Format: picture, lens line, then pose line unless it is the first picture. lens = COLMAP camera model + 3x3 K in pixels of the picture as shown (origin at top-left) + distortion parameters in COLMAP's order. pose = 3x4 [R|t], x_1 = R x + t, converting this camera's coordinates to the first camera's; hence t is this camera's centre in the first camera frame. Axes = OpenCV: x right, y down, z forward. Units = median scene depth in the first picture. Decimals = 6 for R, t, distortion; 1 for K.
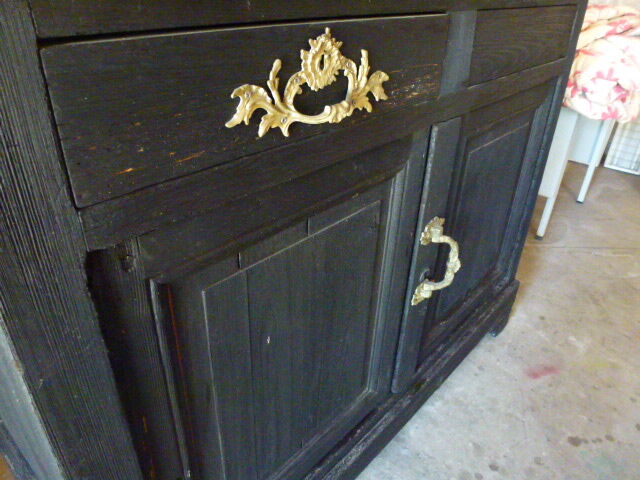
lens RADIAL K [[467.7, 0, 320.0], [0, 467.7, 240.0], [0, 0, 1]] dist [-0.006792, -0.003369]
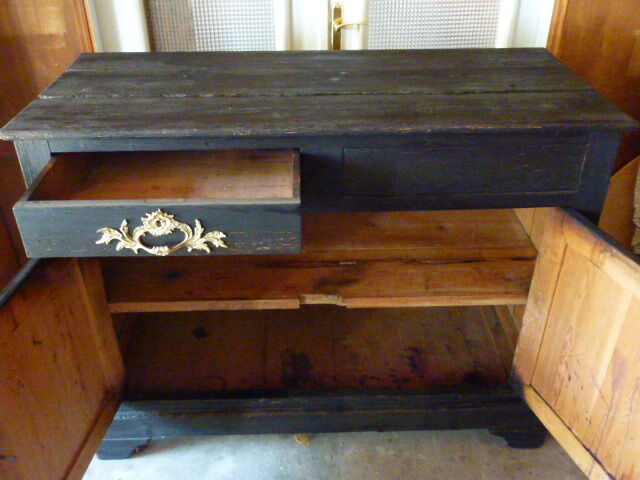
lens RADIAL K [[620.6, 0, 320.0], [0, 620.6, 240.0], [0, 0, 1]] dist [0.000849, -0.022719]
pose [[0.687598, 0.367227, -0.626381, 1.978152], [-0.342132, 0.924766, 0.166592, -0.937445], [0.640433, 0.099757, 0.761508, -0.441613]]
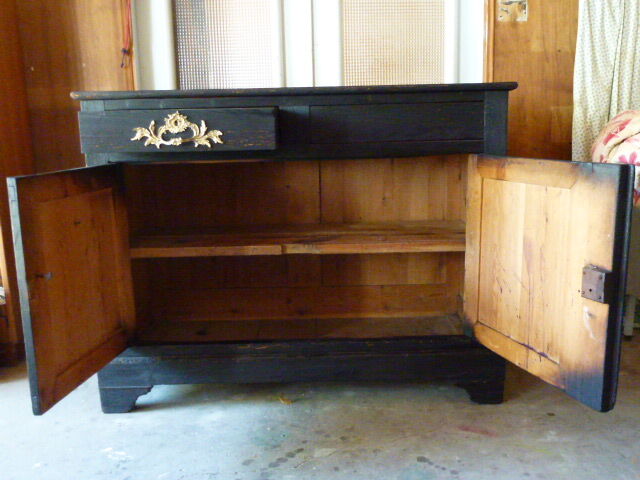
lens RADIAL K [[620.6, 0, 320.0], [0, 620.6, 240.0], [0, 0, 1]] dist [0.000849, -0.022719]
pose [[0.667620, 0.094571, -0.738471, 3.180519], [-0.335429, 0.923732, -0.184950, 0.602153], [0.664659, 0.371181, 0.648424, -0.487005]]
